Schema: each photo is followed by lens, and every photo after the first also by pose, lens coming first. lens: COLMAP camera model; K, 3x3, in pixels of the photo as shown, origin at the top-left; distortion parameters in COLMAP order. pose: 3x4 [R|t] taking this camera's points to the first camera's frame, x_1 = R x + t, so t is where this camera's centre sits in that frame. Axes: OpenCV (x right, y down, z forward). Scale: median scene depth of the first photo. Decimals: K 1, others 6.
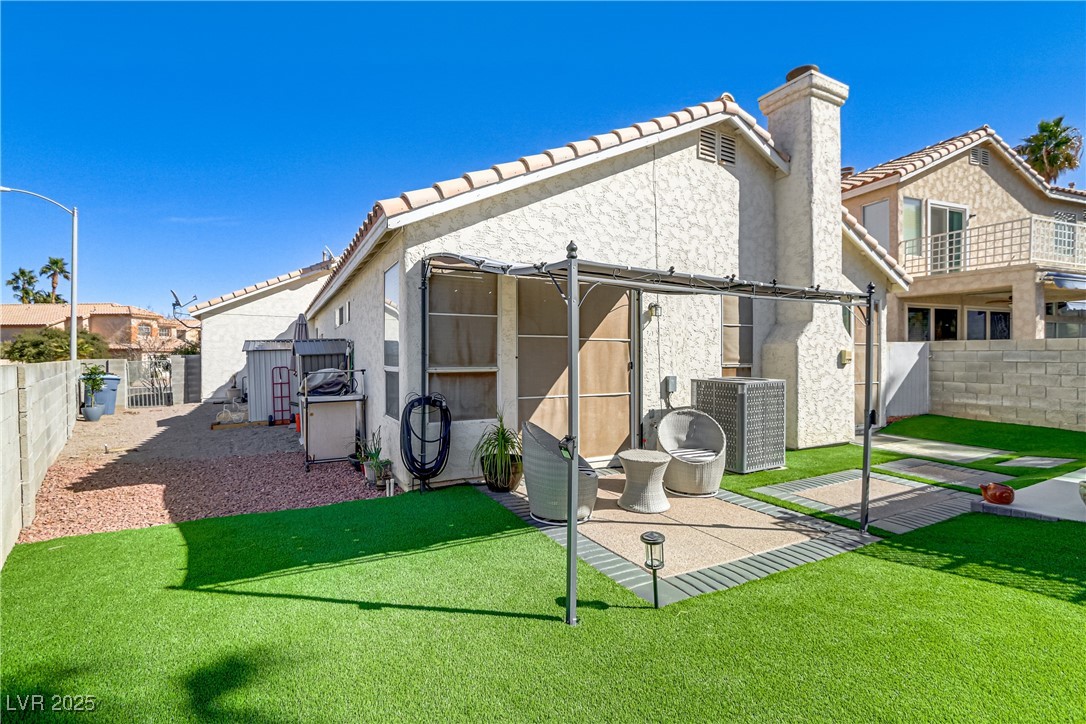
lens RADIAL K [[493.8, 0, 536.8], [0, 493.8, 358.8], [0, 0, 1]] dist [-0.011336, 0.000944]
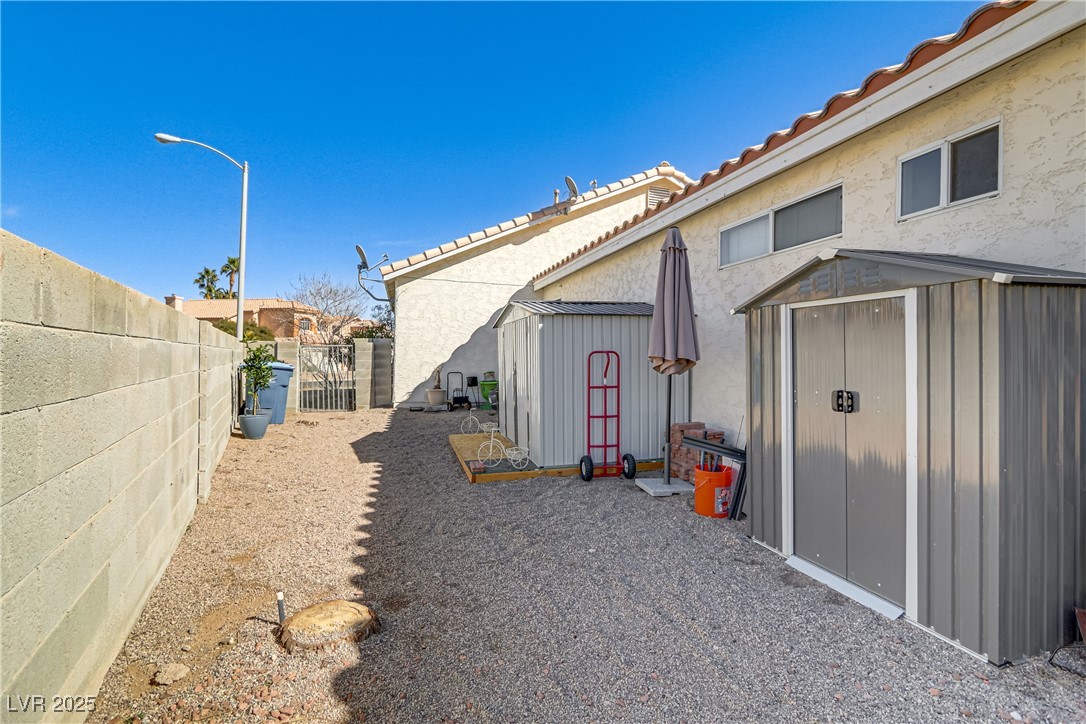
lens RADIAL K [[493.8, 0, 542.2], [0, 493.8, 360.7], [0, 0, 1]] dist [-0.011336, 0.000944]
pose [[0.976109, 0.023319, -0.216025, -0.326078], [-0.023998, 0.999712, -0.000517, 0.018600], [0.215951, 0.005688, 0.976388, 0.364894]]
